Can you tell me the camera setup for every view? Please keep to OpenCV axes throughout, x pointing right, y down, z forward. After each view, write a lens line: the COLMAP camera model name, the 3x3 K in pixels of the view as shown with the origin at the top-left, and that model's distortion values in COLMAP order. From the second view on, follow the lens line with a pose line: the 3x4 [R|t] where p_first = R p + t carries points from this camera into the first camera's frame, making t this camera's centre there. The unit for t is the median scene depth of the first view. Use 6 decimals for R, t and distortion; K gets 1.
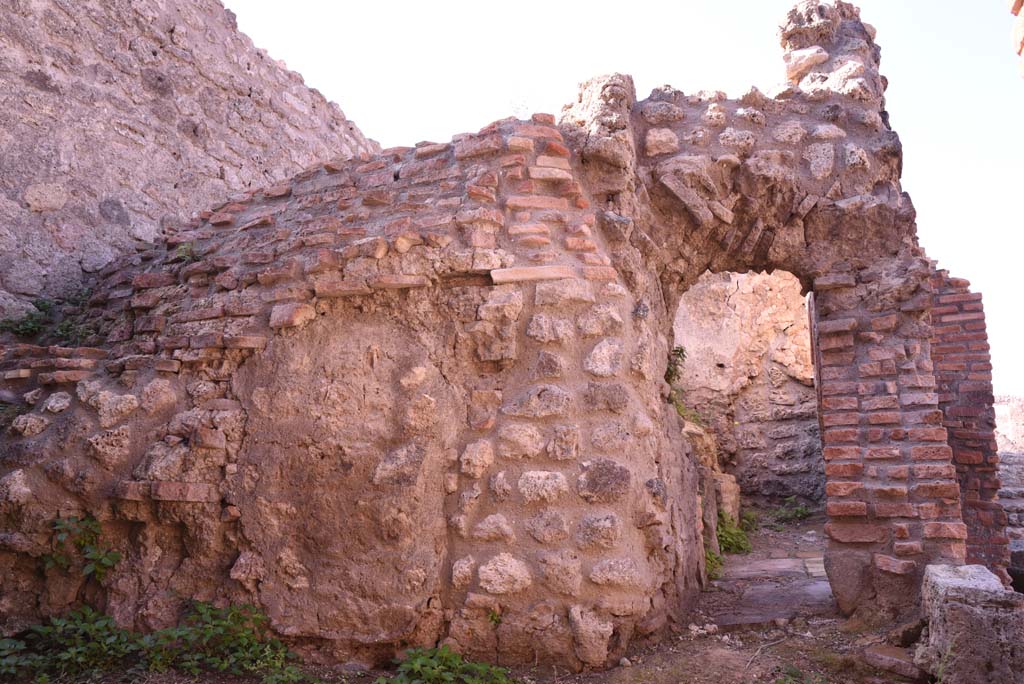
lens RADIAL K [[705.7, 0, 512.0], [0, 705.7, 342.0], [0, 0, 1]] dist [-0.132314, 0.099586]
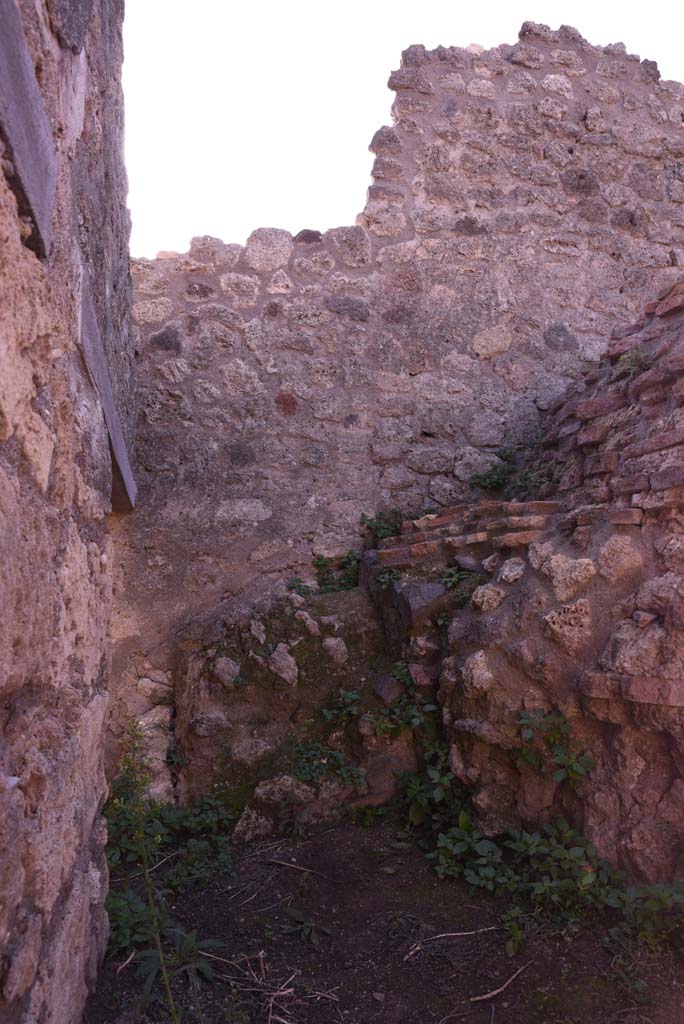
lens RADIAL K [[705.7, 0, 342.0], [0, 705.7, 512.0], [0, 0, 1]] dist [-0.132314, 0.099586]
pose [[0.609971, -0.087568, -0.787570, -0.086119], [0.151720, 0.988394, 0.007610, -0.021780], [0.777763, -0.124132, 0.616178, 0.267216]]
